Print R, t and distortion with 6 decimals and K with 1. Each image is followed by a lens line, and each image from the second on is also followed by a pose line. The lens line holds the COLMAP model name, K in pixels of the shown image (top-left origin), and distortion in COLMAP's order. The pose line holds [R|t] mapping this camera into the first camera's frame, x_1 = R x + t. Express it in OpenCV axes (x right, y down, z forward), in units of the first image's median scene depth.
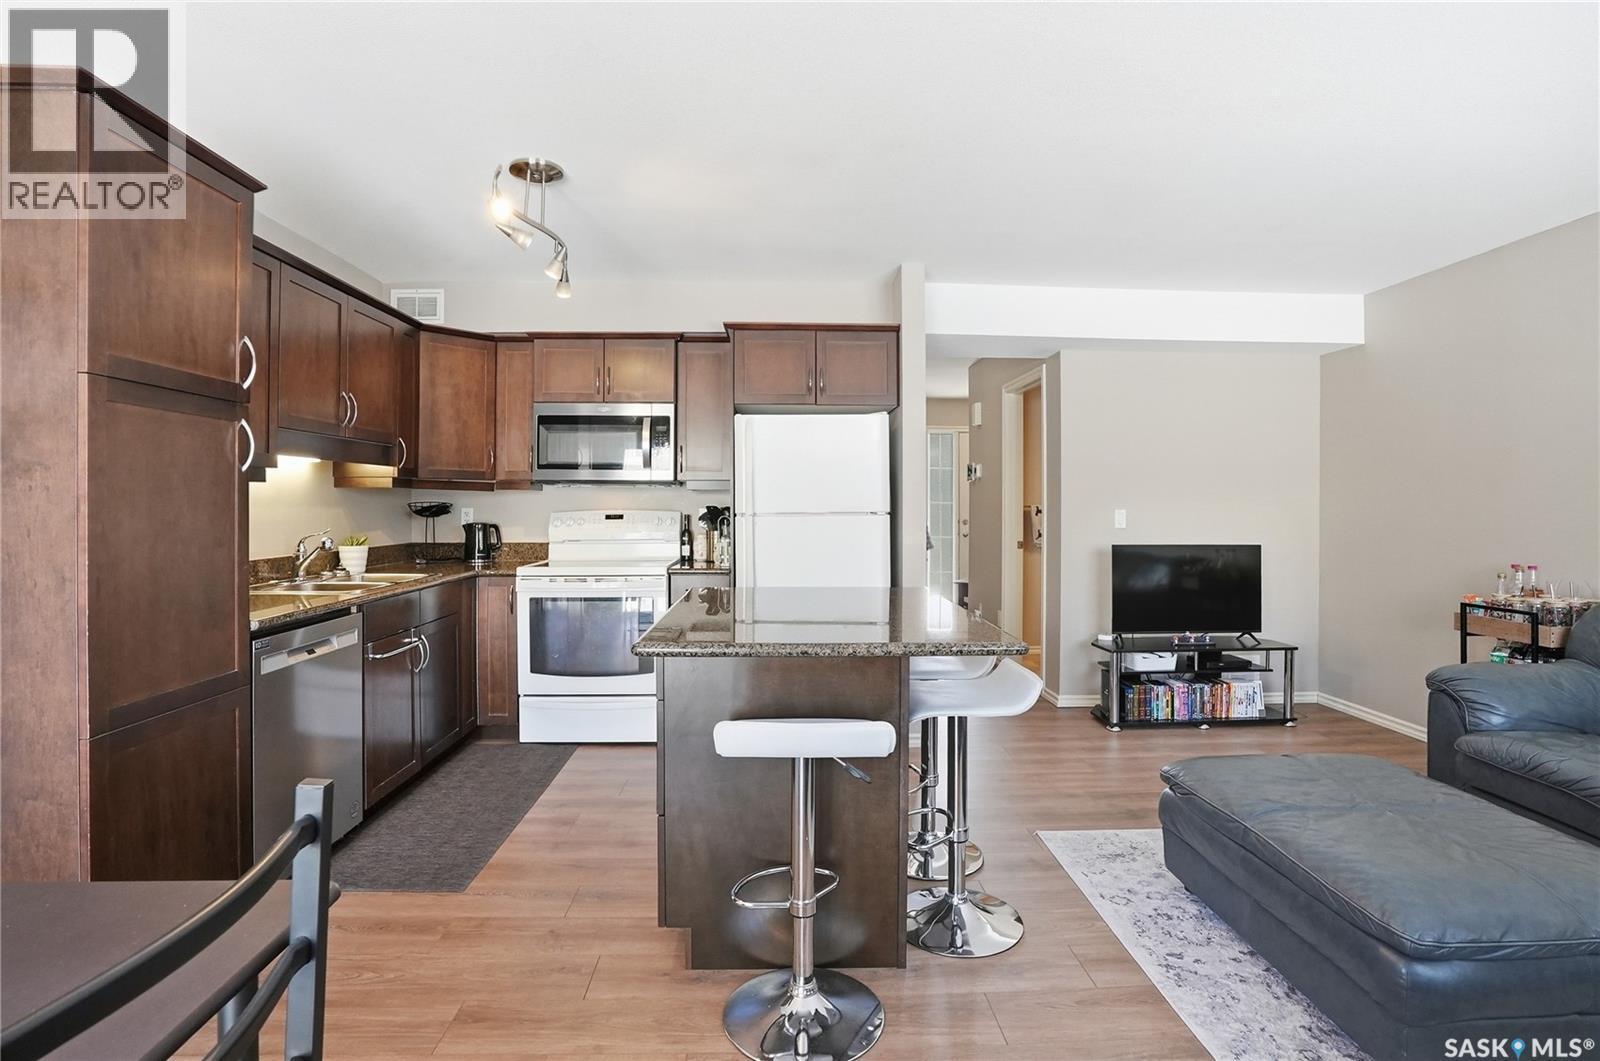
lens RADIAL K [[772.7, 0, 783.7], [0, 772.7, 524.5], [0, 0, 1]] dist [-0.057564, 0.018532]
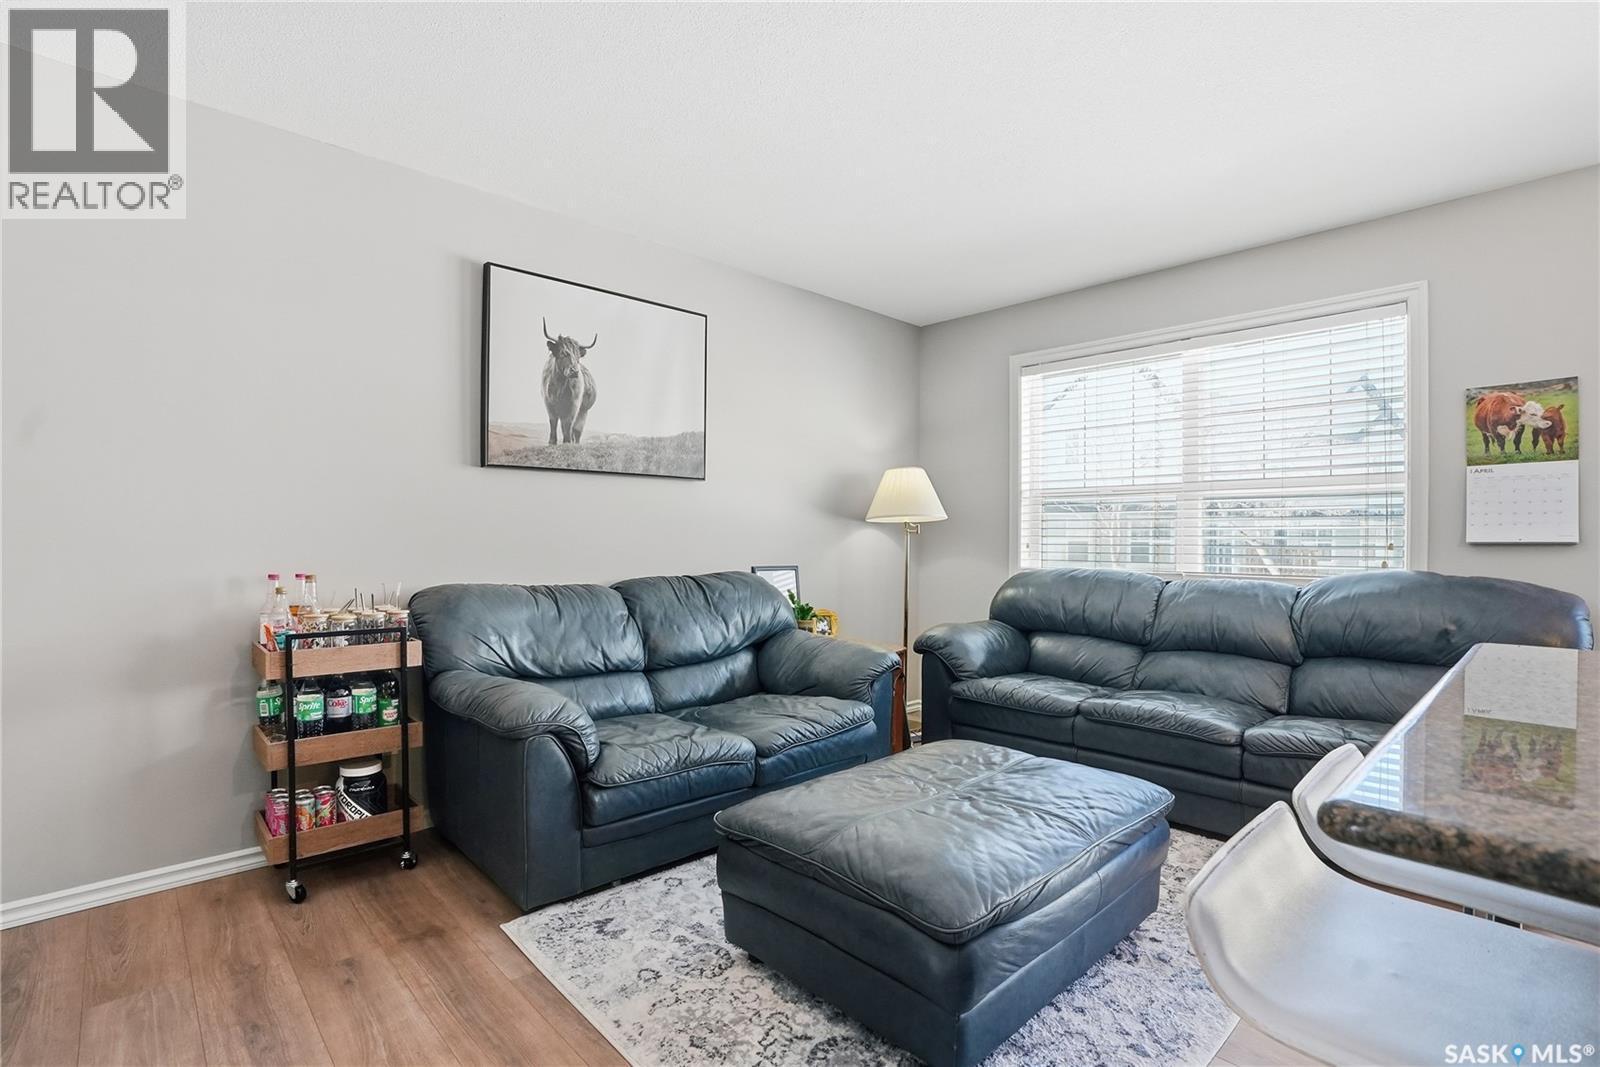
lens RADIAL K [[763.7, 0, 798.3], [0, 763.7, 543.5], [0, 0, 1]] dist [-0.054465, 0.029428]
pose [[-0.675229, -0.008190, 0.737563, 0.121438], [0.006785, 0.999827, 0.017315, 0.014139], [-0.737577, 0.016696, -0.675057, 1.114389]]
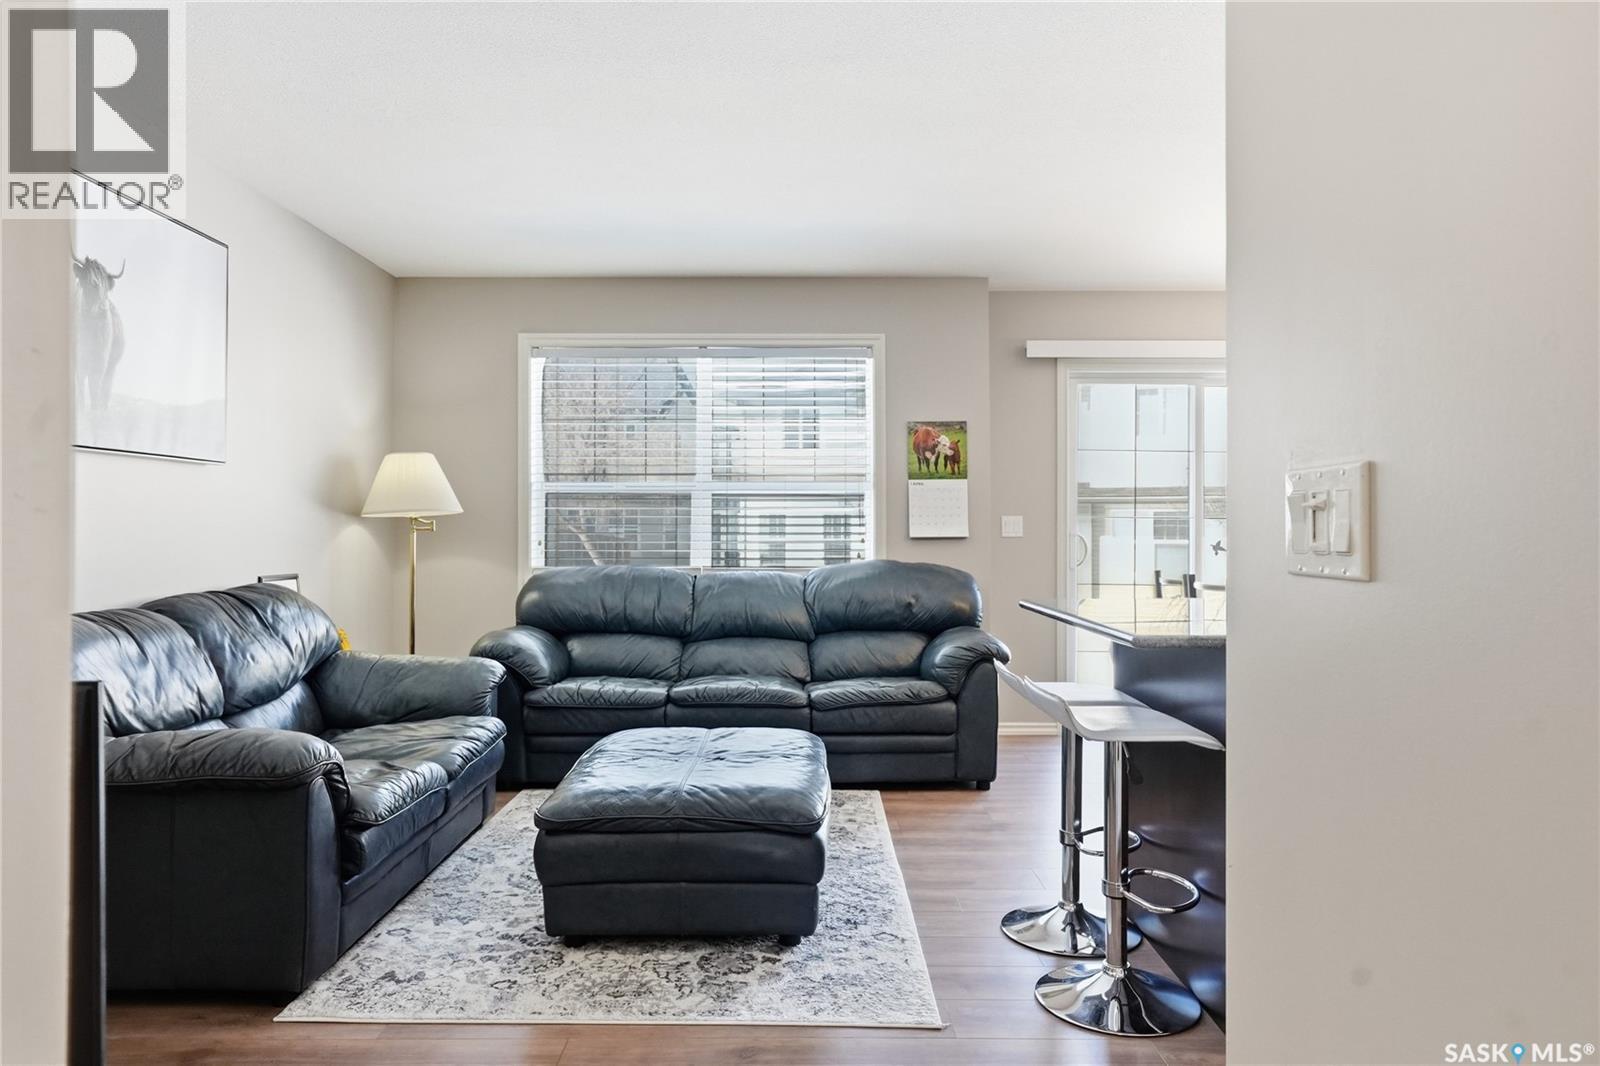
lens RADIAL K [[1065.9, 0, 800.0], [0, 1065.9, 533.0], [0, 0, 1]] dist [-0.001065, 0.000119]
pose [[-0.999754, 0.000103, 0.022202, 0.369844], [0.000534, 0.999811, 0.019411, -0.005670], [-0.022195, 0.019418, -0.999565, 1.611538]]
